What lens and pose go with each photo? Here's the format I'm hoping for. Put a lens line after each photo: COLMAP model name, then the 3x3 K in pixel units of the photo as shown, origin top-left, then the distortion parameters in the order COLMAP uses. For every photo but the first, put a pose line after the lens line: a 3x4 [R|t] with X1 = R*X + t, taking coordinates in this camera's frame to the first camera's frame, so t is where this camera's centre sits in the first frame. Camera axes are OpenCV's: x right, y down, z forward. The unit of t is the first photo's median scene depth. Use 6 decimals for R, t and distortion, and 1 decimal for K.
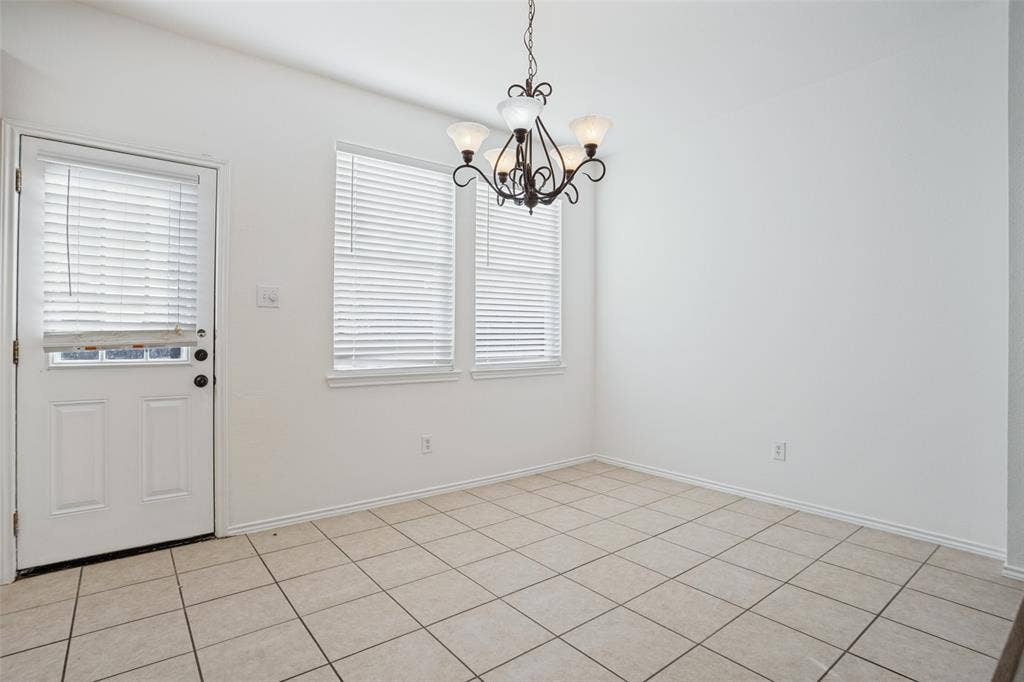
lens RADIAL K [[508.5, 0, 511.4], [0, 508.5, 335.7], [0, 0, 1]] dist [-0.080479, 0.044486]
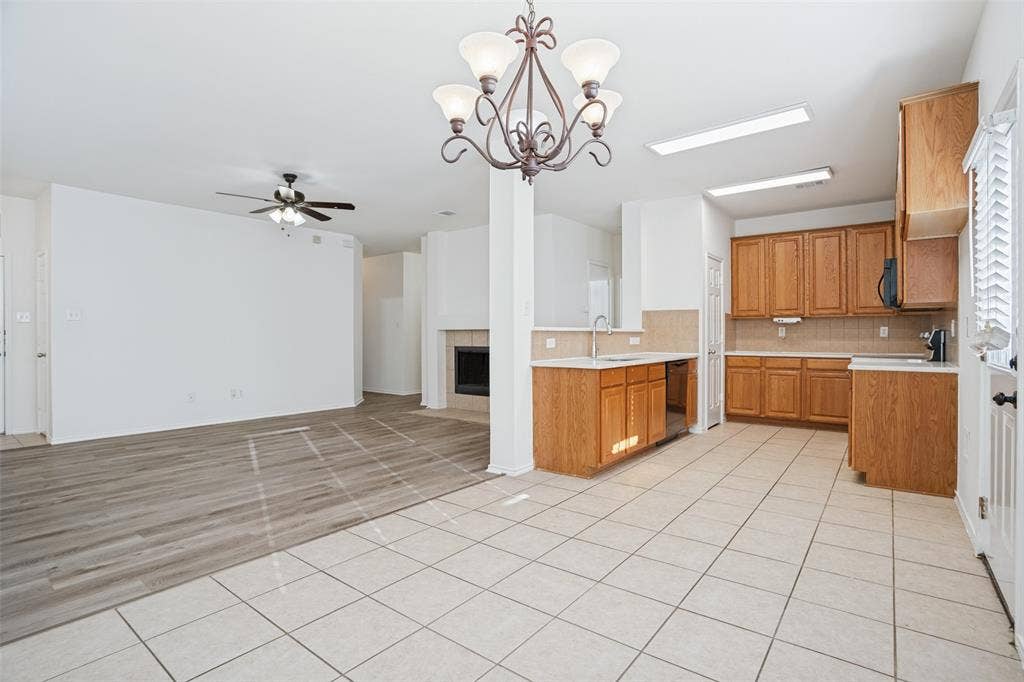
lens RADIAL K [[504.4, 0, 510.6], [0, 504.4, 336.8], [0, 0, 1]] dist [-0.063959, 0.026992]
pose [[-0.970467, 0.001506, -0.241229, 0.235448], [0.003413, 0.999966, -0.007486, 0.006492], [0.241209, -0.008088, -0.970439, 1.529622]]
